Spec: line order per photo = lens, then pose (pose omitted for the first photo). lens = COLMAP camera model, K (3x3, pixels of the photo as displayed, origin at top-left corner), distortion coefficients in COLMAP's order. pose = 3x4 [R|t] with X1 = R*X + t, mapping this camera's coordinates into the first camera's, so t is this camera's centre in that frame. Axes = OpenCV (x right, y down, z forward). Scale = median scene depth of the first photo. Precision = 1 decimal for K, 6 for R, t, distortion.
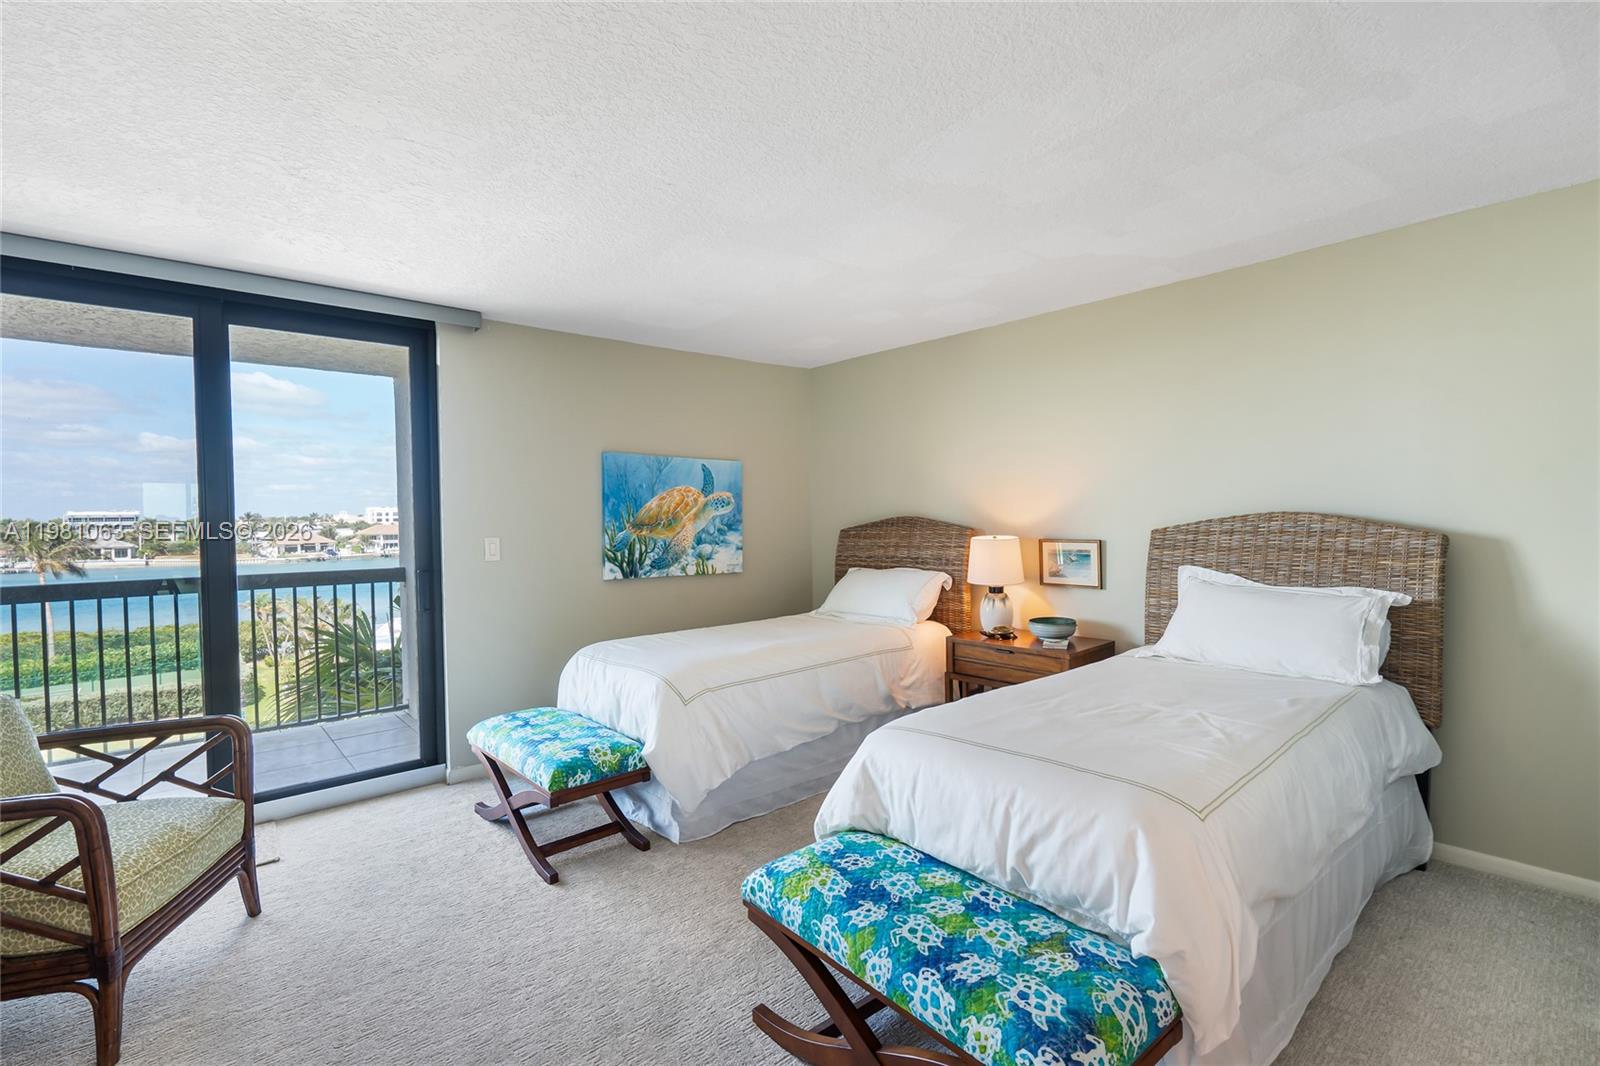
lens RADIAL K [[720.3, 0, 805.8], [0, 720.3, 525.4], [0, 0, 1]] dist [-0.003058, 0.003538]
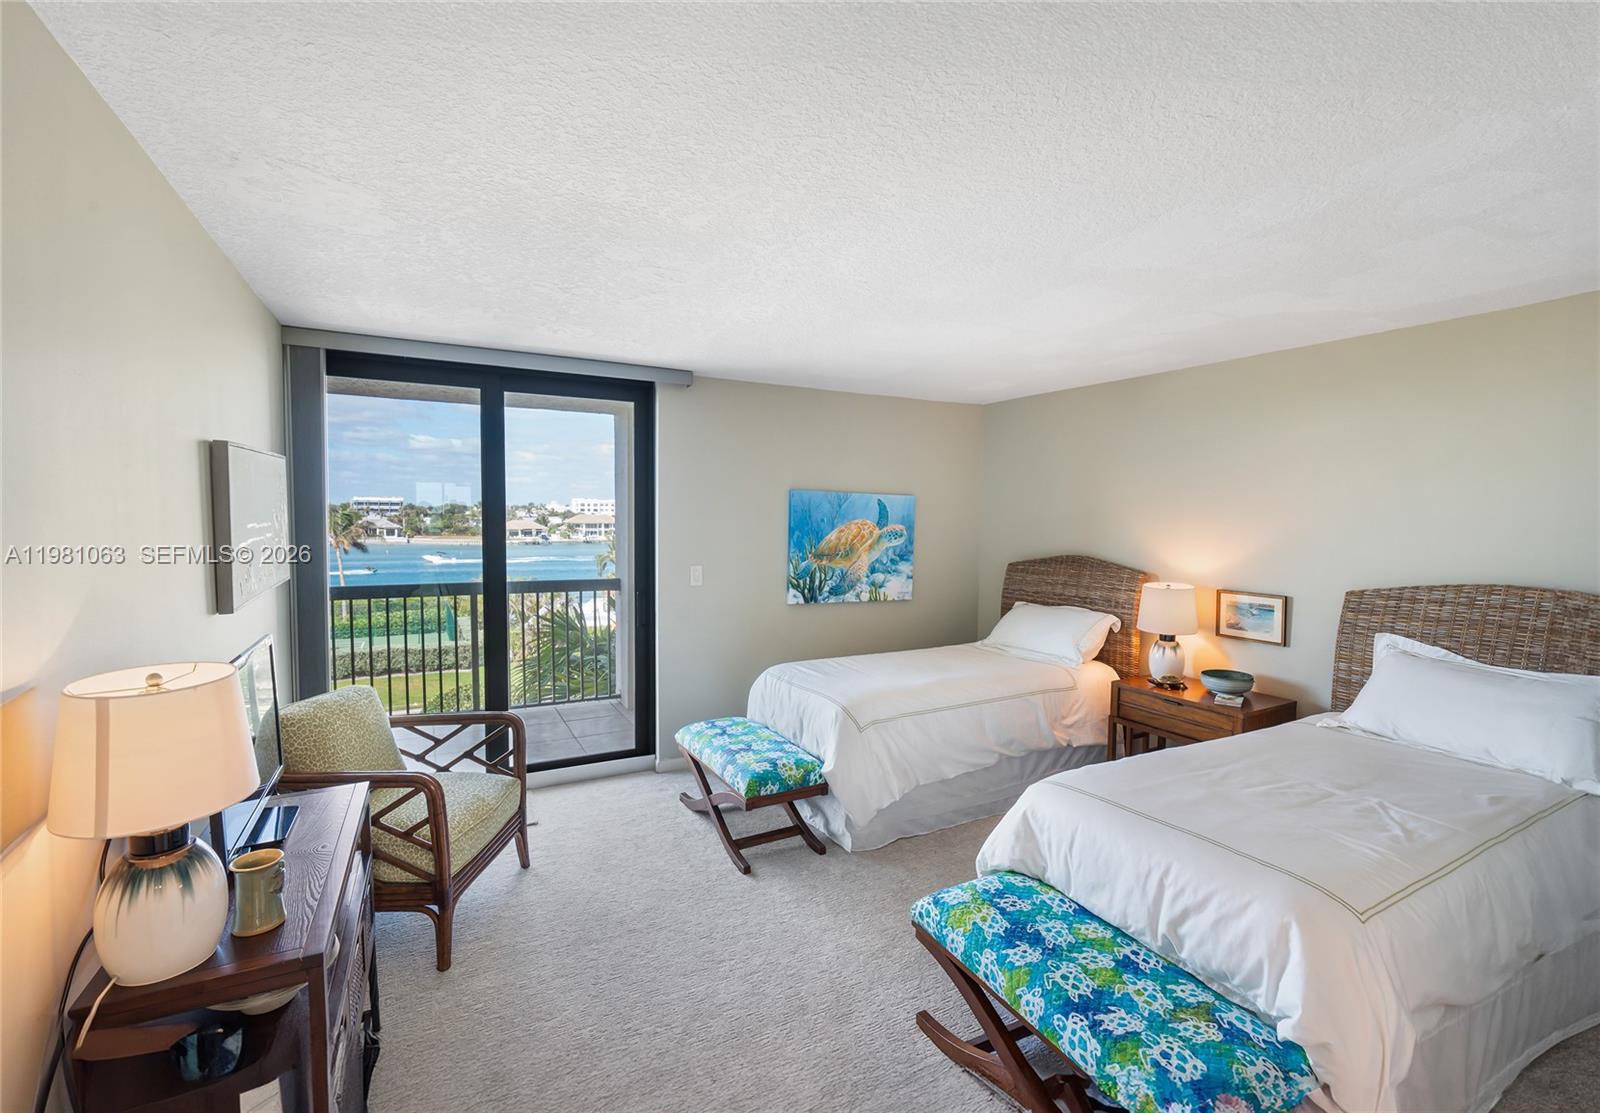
lens RADIAL K [[702.2, 0, 812.3], [0, 702.2, 554.6], [0, 0, 1]] dist [-0.000544, 0.001436]
pose [[0.975318, 0.039286, -0.217280, -0.016265], [-0.030312, 0.998550, 0.044481, -0.089746], [0.218712, -0.036797, 0.975095, -0.091607]]
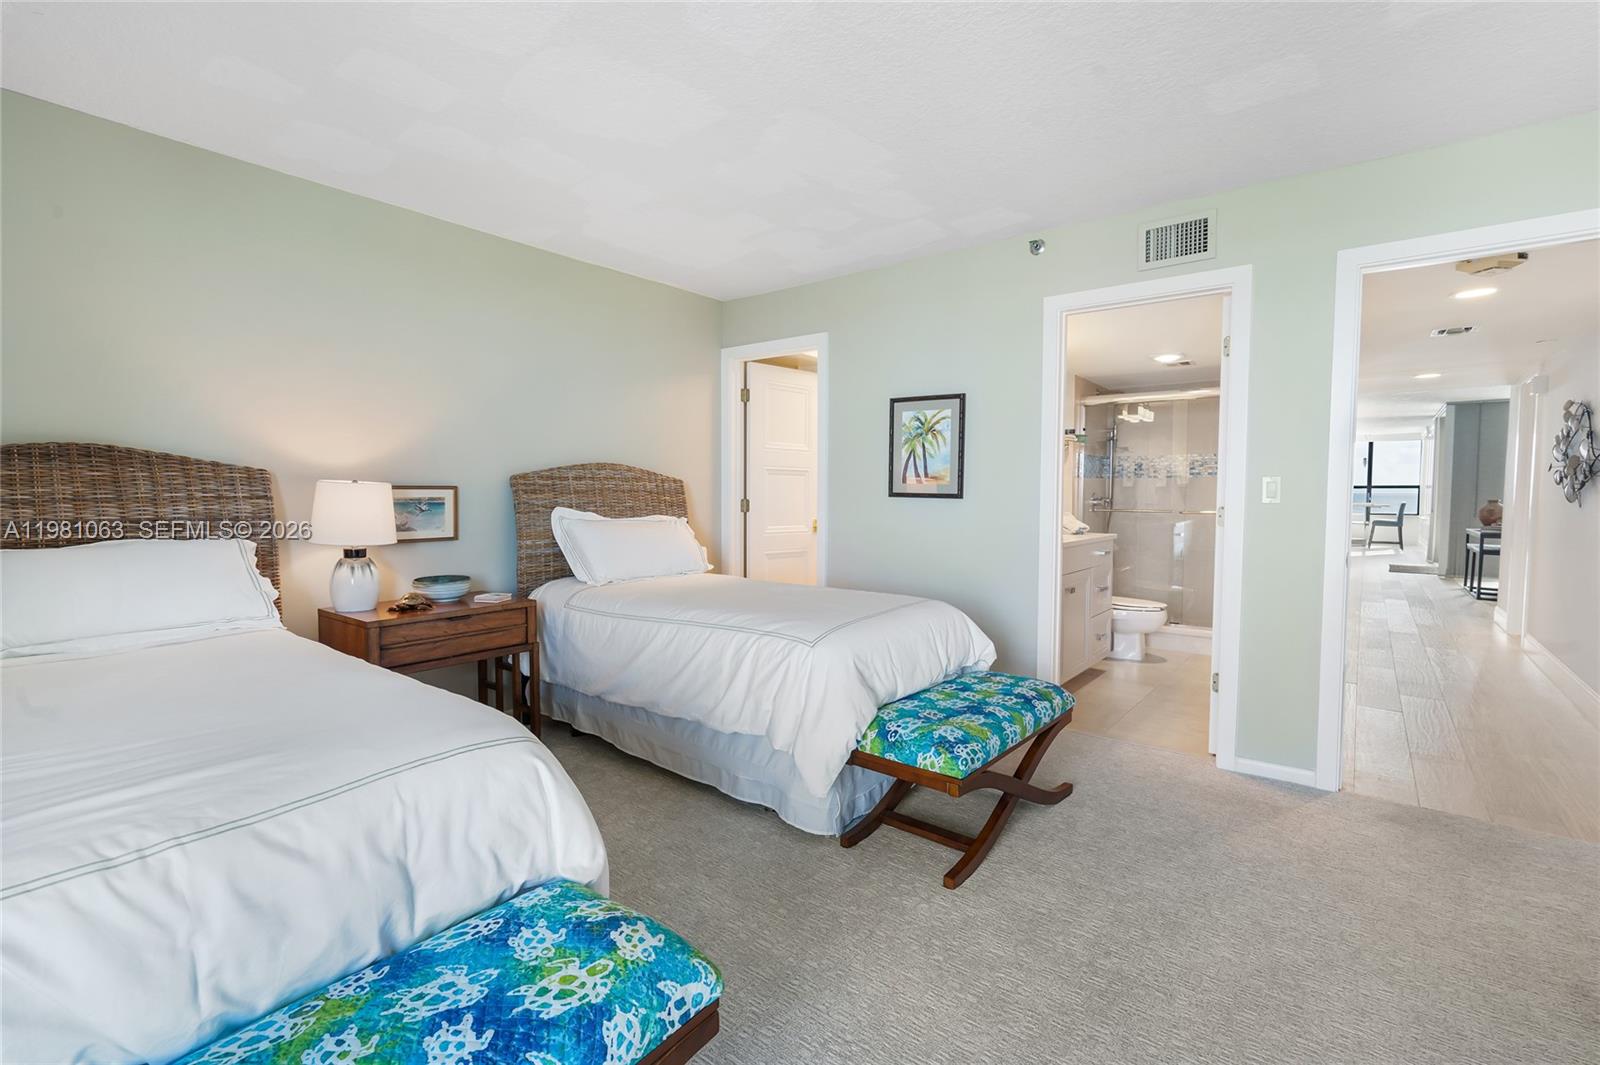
lens RADIAL K [[720.3, 0, 805.8], [0, 720.3, 524.9], [0, 0, 1]] dist [-0.003058, 0.003538]
pose [[-0.182080, -0.032124, 0.982759, -0.871359], [0.014714, 0.999265, 0.035390, 0.066876], [-0.983174, 0.020904, -0.181473, 1.115250]]
